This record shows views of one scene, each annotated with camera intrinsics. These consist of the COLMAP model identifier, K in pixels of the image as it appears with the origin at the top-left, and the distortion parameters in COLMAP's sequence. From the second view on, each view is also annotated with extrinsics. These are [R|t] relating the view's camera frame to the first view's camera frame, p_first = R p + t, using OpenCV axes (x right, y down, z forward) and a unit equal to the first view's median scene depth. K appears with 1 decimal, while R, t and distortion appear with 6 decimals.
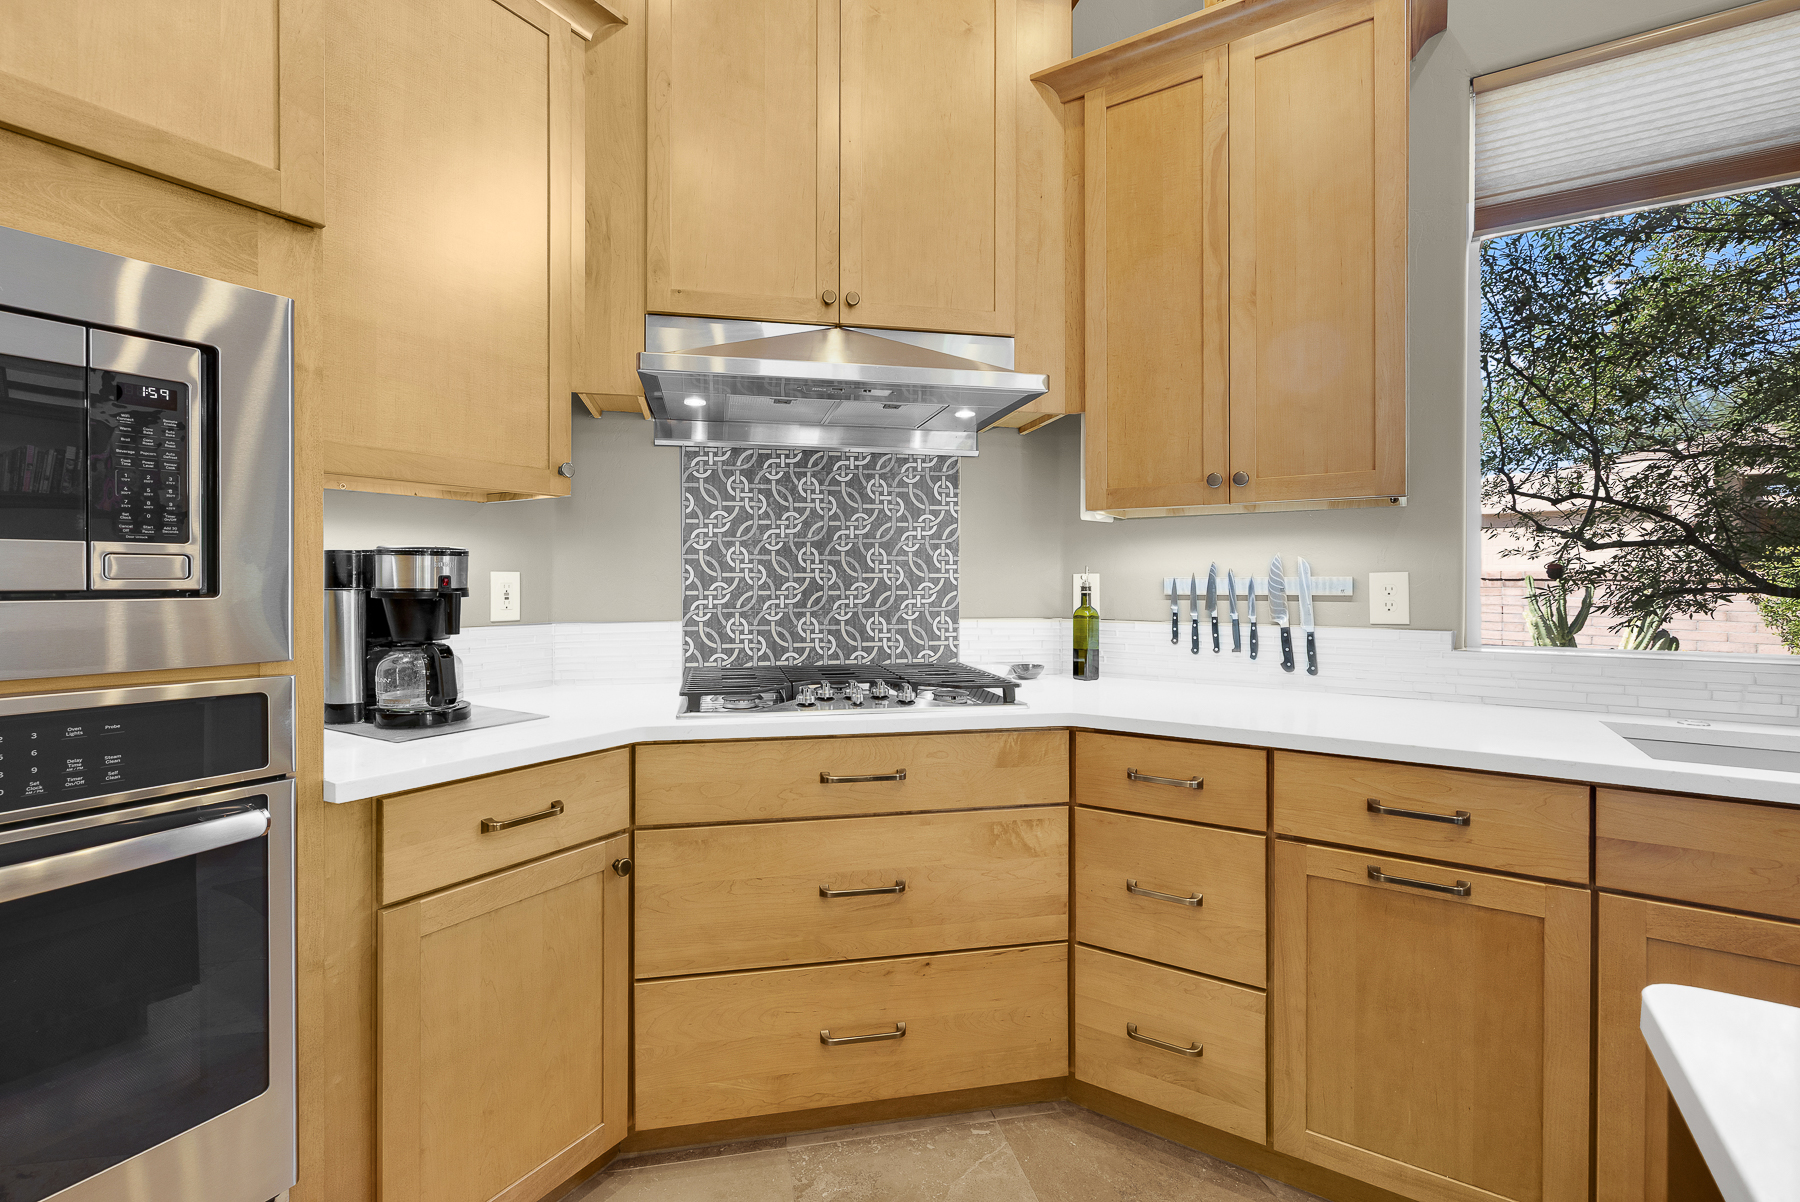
lens RADIAL K [[796.5, 0, 889.5], [0, 796.5, 582.7], [0, 0, 1]] dist [0.002287, 0.000101]
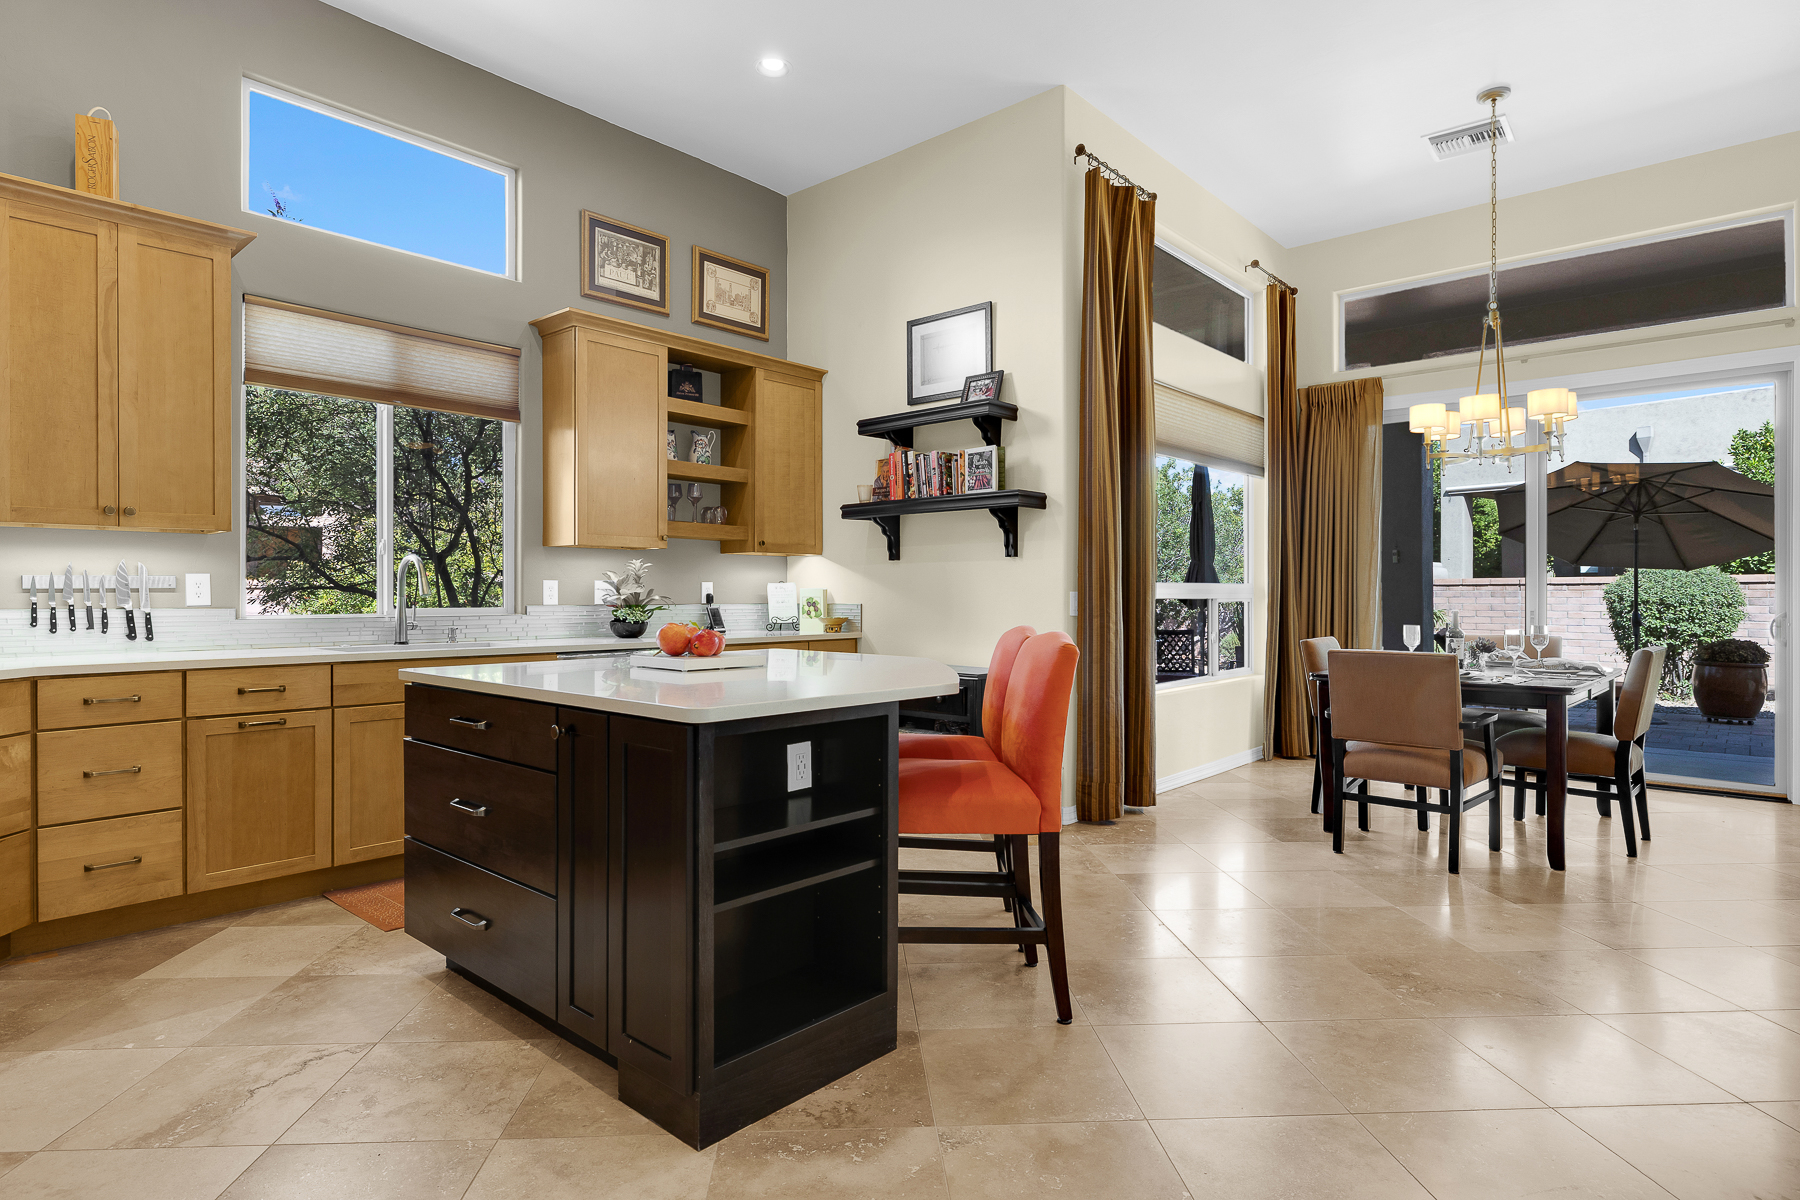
lens RADIAL K [[970.1, 0, 877.1], [0, 970.1, 597.4], [0, 0, 1]] dist [-0.031452, 0.012699]
pose [[0.165656, -0.004306, 0.986174, -0.971411], [0.005533, 0.999979, 0.003437, 0.032714], [-0.986168, 0.004887, 0.165676, -0.623967]]
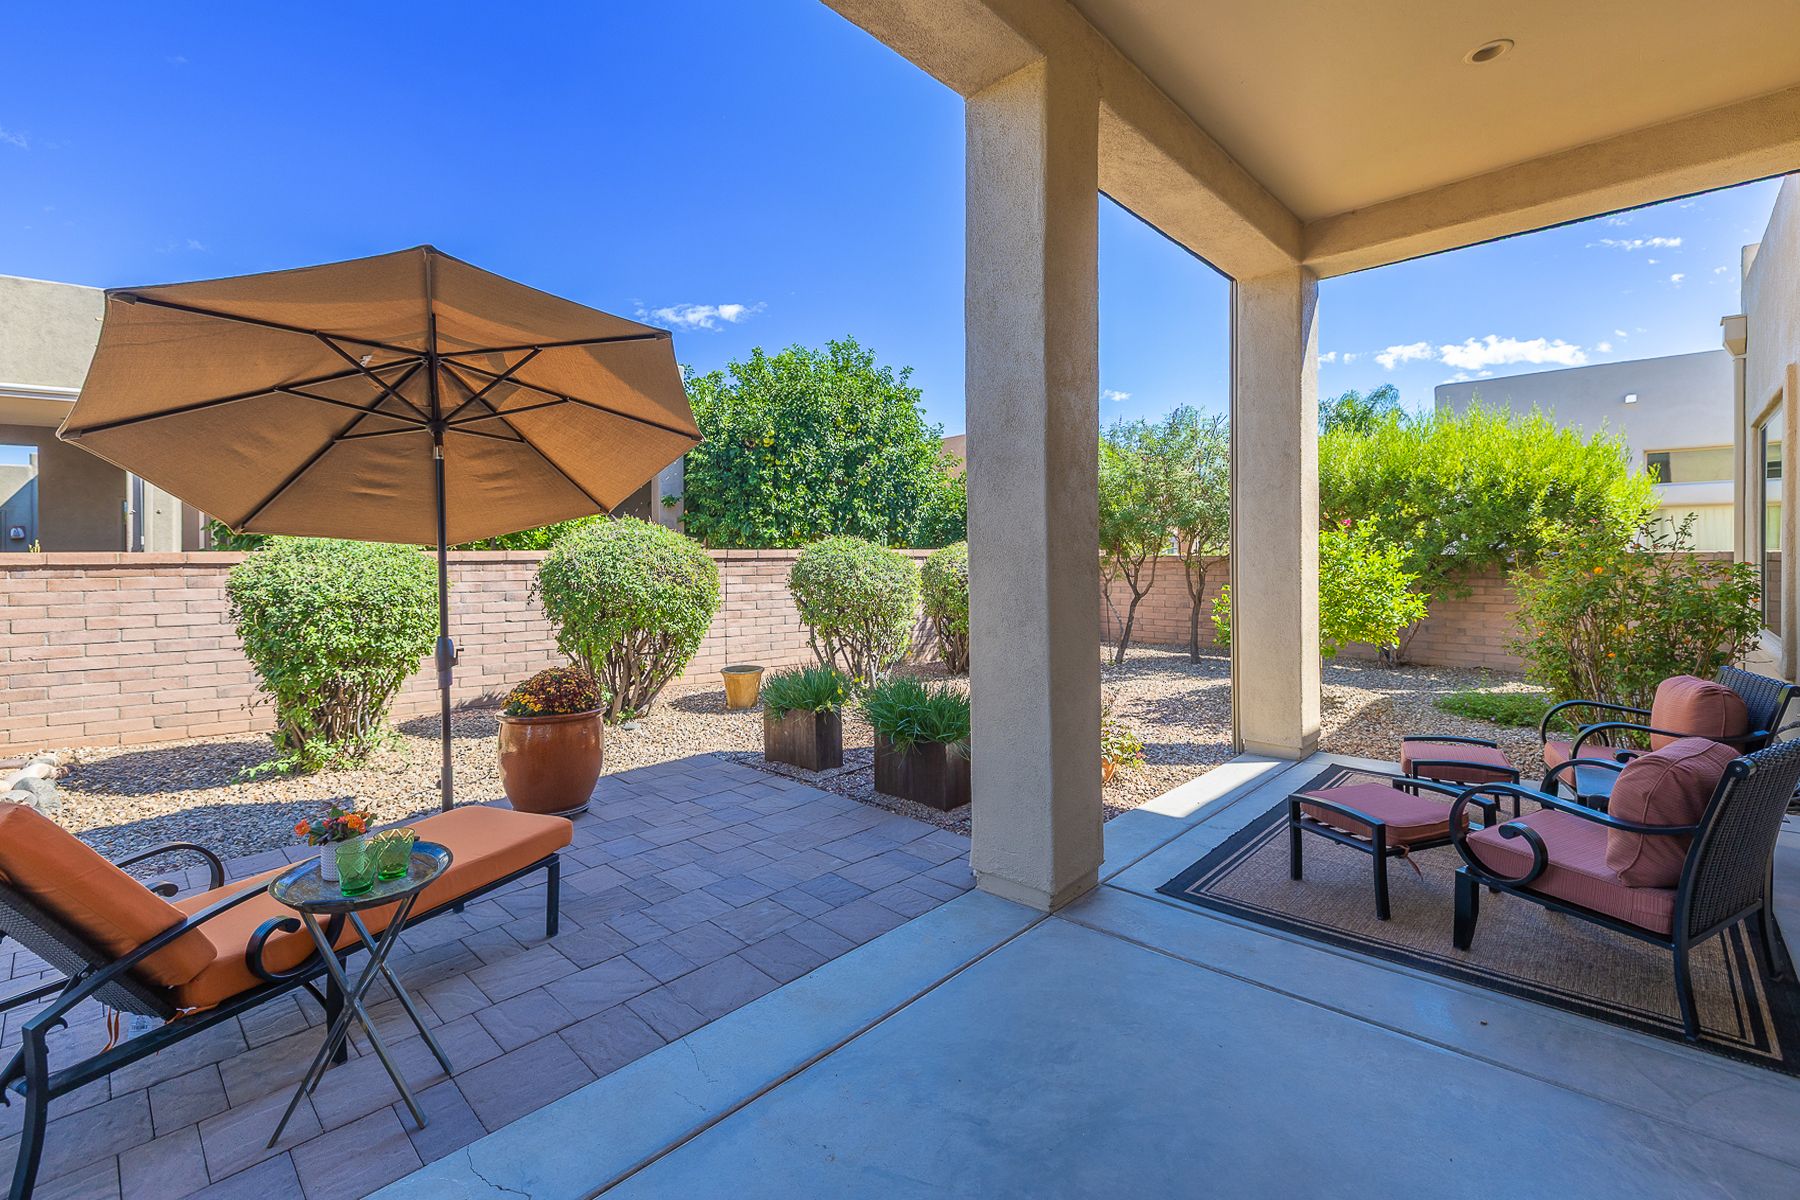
lens RADIAL K [[813.5, 0, 864.9], [0, 813.5, 570.3], [0, 0, 1]] dist [0.001138, -0.000272]
pose [[-0.982406, -0.000442, 0.186756, 2.891442], [0.004562, 0.999642, 0.026362, -0.053758], [-0.186701, 0.026750, -0.982052, -1.844662]]
